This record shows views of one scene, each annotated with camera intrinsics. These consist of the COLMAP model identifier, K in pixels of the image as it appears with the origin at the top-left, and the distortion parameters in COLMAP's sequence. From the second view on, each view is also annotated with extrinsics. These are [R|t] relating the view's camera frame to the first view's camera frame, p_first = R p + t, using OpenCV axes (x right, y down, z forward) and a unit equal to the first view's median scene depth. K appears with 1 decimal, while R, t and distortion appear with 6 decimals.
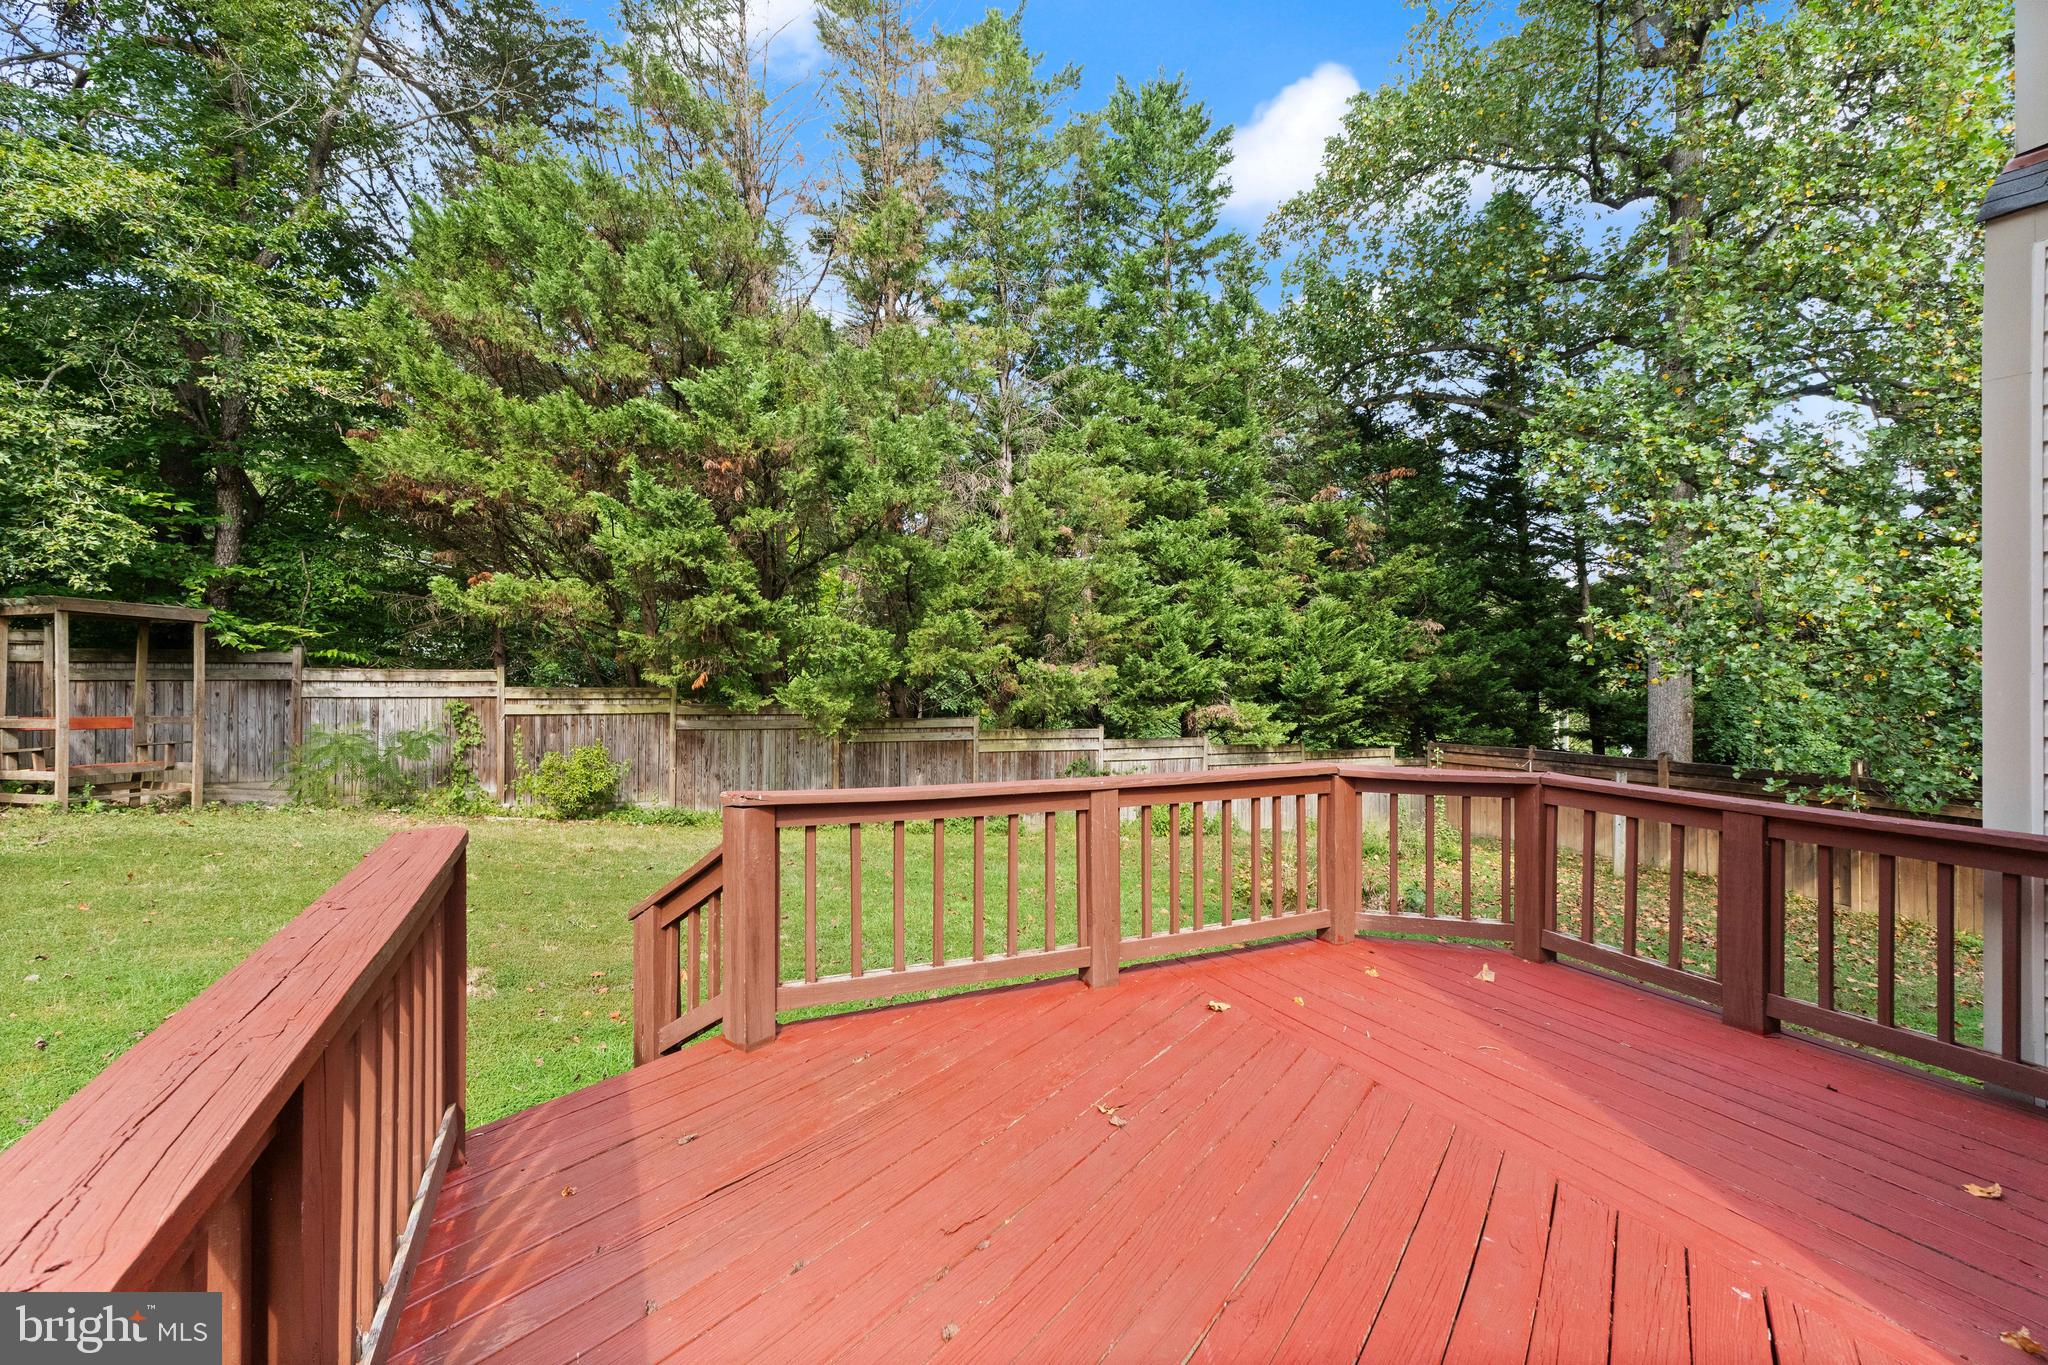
lens RADIAL K [[892.1, 0, 1035.1], [0, 892.1, 689.0], [0, 0, 1]] dist [0.007745, -0.000256]
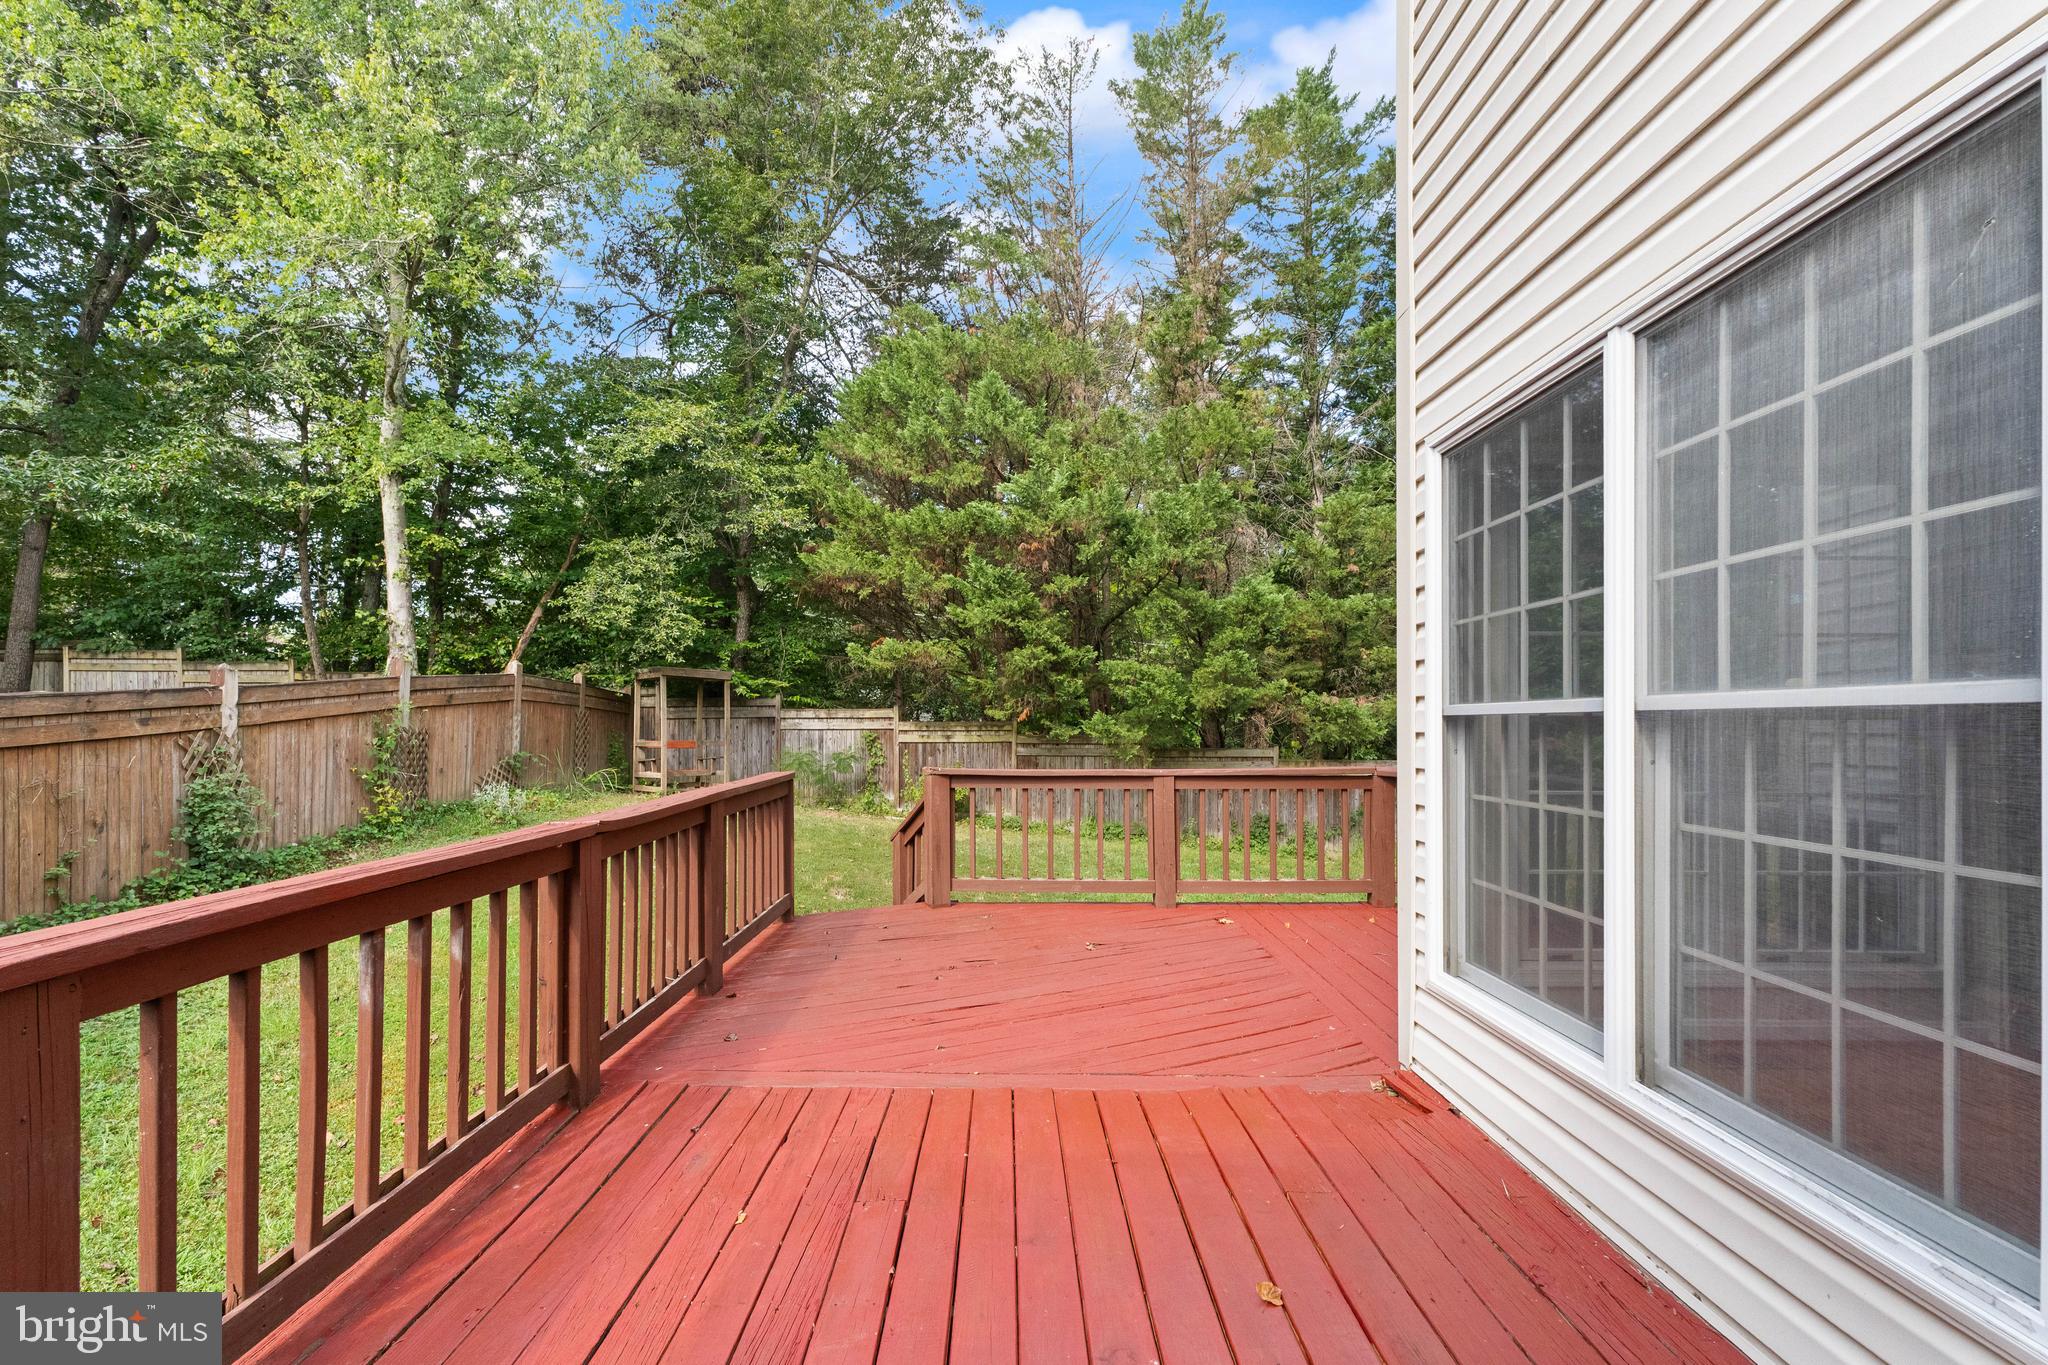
lens RADIAL K [[929.9, 0, 1011.7], [0, 929.9, 735.7], [0, 0, 1]] dist [0.001085, -0.000097]
pose [[0.892333, -0.000248, -0.451378, 0.218097], [0.002583, 0.999986, 0.004557, 0.015041], [0.451371, -0.005232, 0.892321, -0.197469]]
